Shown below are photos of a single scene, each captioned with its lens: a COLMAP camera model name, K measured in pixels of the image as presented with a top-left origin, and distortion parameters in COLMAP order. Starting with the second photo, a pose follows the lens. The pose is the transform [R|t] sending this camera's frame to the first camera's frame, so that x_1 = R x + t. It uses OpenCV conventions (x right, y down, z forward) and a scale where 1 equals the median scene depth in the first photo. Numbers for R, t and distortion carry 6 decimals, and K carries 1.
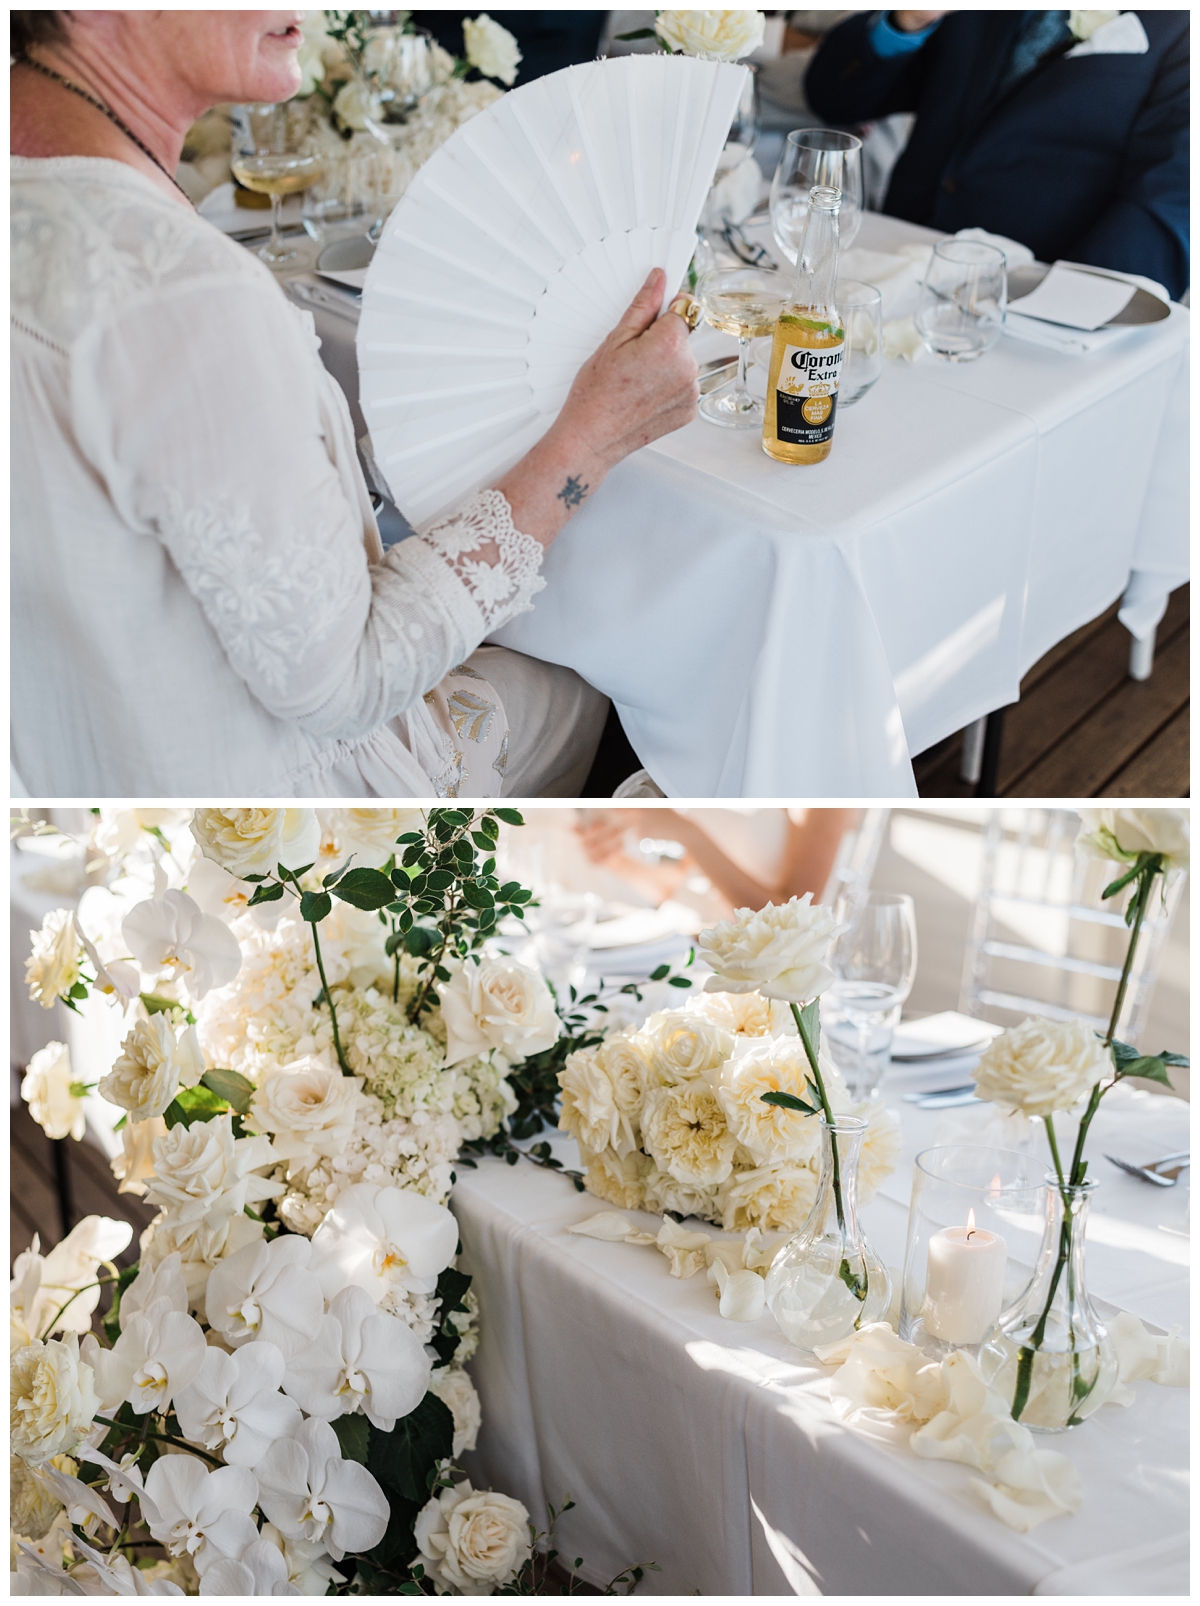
lens RADIAL K [[2326.7, 0, 597.8], [0, 2326.7, 803.8], [0, 0, 1]] dist [0.007225, 0.000000]
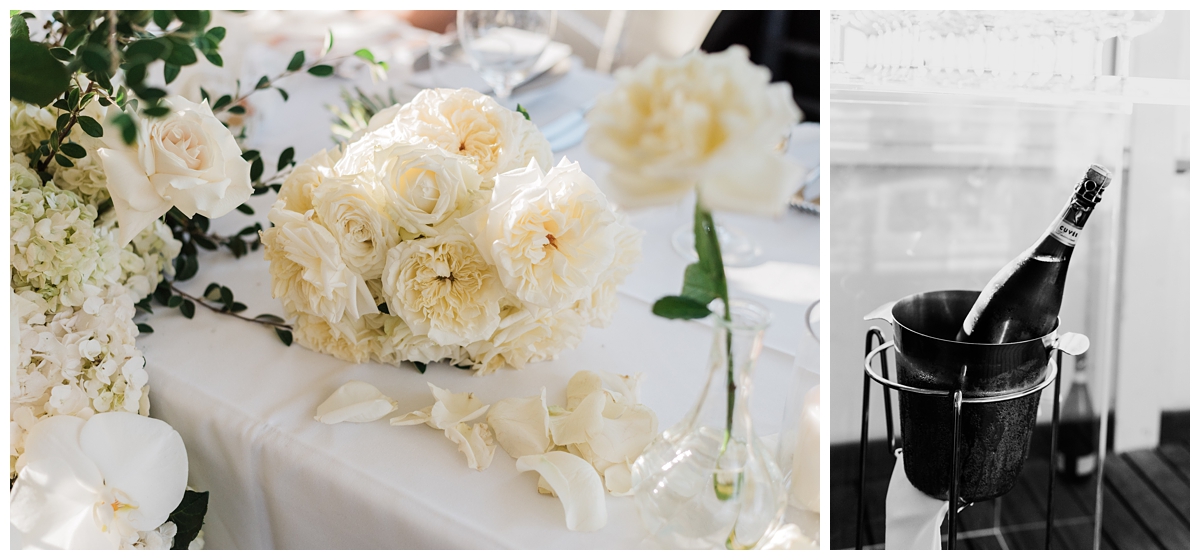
lens RADIAL K [[1596.6, 0, 601.9], [0, 1596.6, 277.3], [0, 0, 1]] dist [0.006719, 0.000000]
pose [[0.924342, -0.169261, 0.341968, -0.103331], [0.057224, 0.947584, 0.314341, -0.041566], [-0.377249, -0.270990, 0.885578, 0.445706]]
